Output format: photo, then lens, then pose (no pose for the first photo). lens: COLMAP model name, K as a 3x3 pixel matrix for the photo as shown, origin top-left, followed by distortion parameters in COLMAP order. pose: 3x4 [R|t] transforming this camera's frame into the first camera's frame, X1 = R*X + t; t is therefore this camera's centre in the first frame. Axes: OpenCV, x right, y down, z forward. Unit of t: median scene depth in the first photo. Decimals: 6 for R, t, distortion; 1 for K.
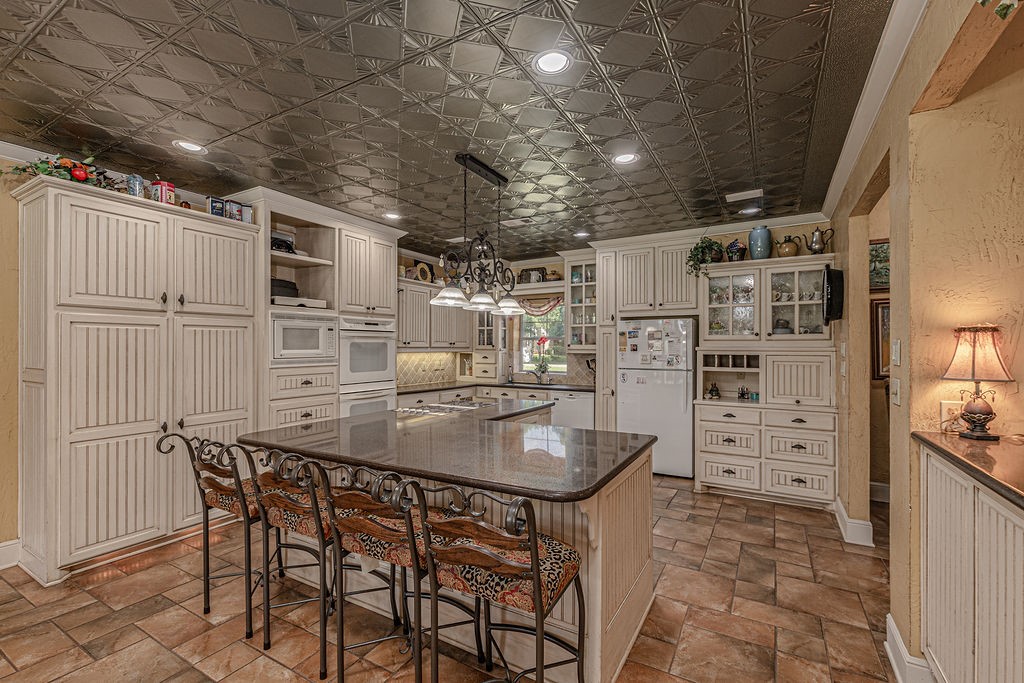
lens RADIAL K [[458.0, 0, 505.7], [0, 458.0, 342.1], [0, 0, 1]] dist [0.003692, -0.003818]
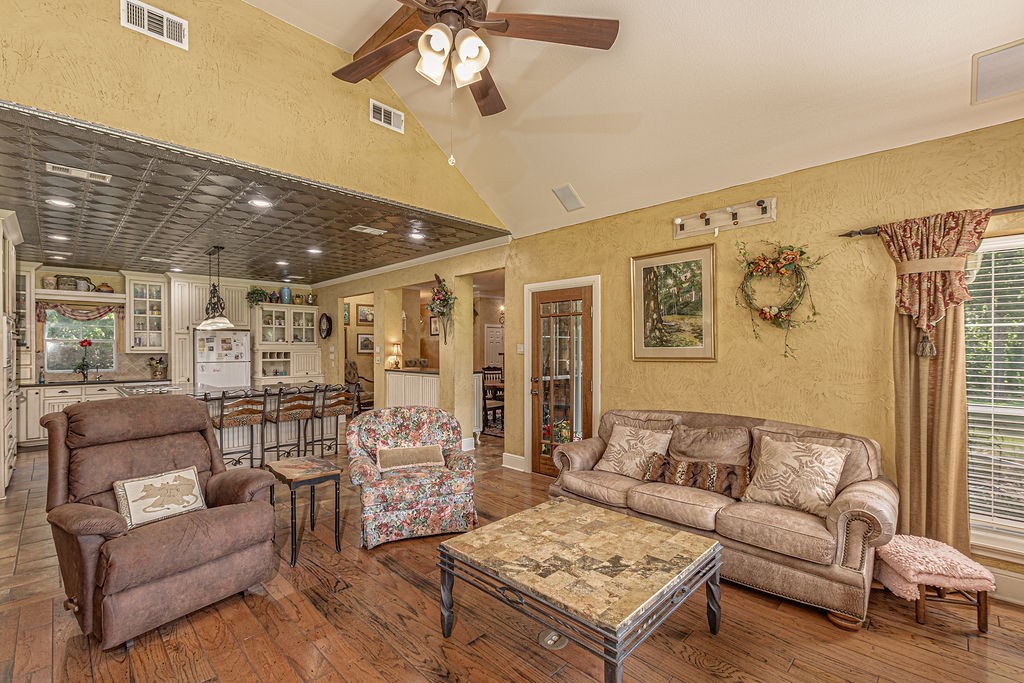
lens RADIAL K [[458.0, 0, 507.7], [0, 458.0, 344.6], [0, 0, 1]] dist [0.003692, -0.003818]
pose [[0.265486, 0.006957, 0.964090, -0.859598], [-0.009477, 0.999944, -0.004605, -0.003215], [-0.964068, -0.007914, 0.265537, -0.352484]]
